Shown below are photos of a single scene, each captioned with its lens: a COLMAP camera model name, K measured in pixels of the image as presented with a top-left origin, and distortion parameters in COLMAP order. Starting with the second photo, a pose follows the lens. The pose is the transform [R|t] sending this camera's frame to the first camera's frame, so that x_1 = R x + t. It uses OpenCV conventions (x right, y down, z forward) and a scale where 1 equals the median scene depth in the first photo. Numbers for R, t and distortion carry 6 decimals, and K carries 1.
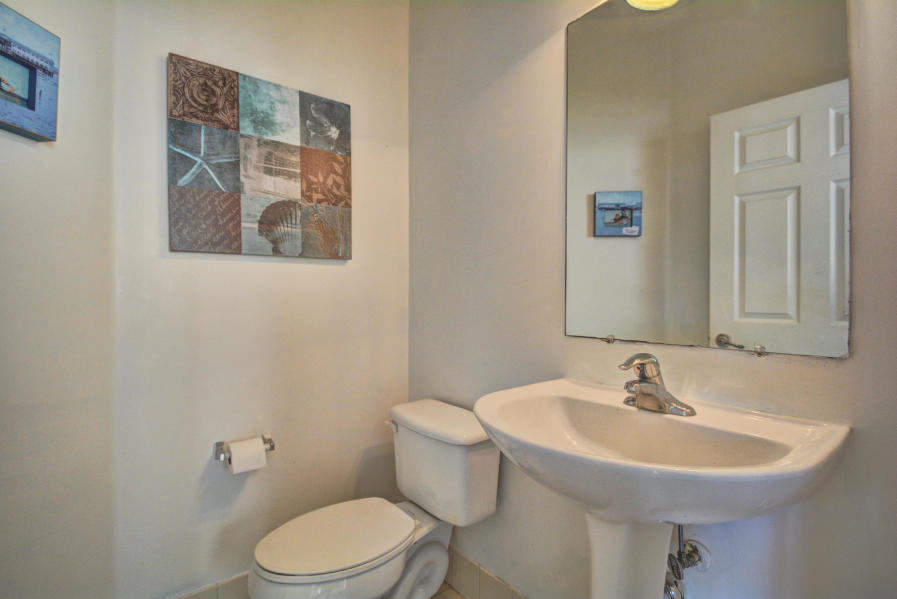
lens RADIAL K [[419.3, 0, 448.8], [0, 419.3, 300.0], [0, 0, 1]] dist [-0.005767, -0.010128]
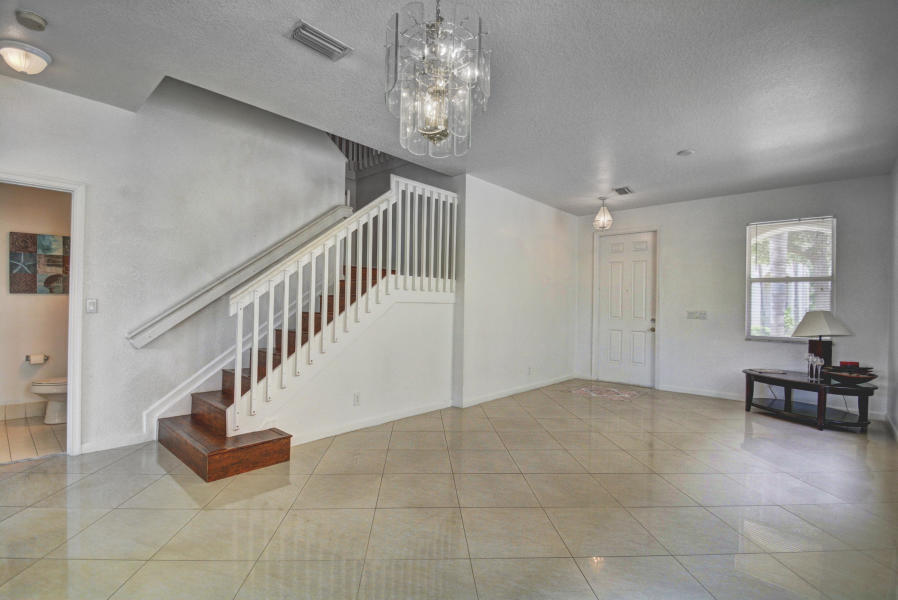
lens RADIAL K [[419.8, 0, 448.8], [0, 419.8, 299.8], [0, 0, 1]] dist [-0.005767, -0.010128]
pose [[0.985582, 0.014821, 0.168550, 1.952276], [-0.013548, 0.999870, -0.008702, -0.077145], [-0.168657, 0.006293, 0.985655, -2.467646]]
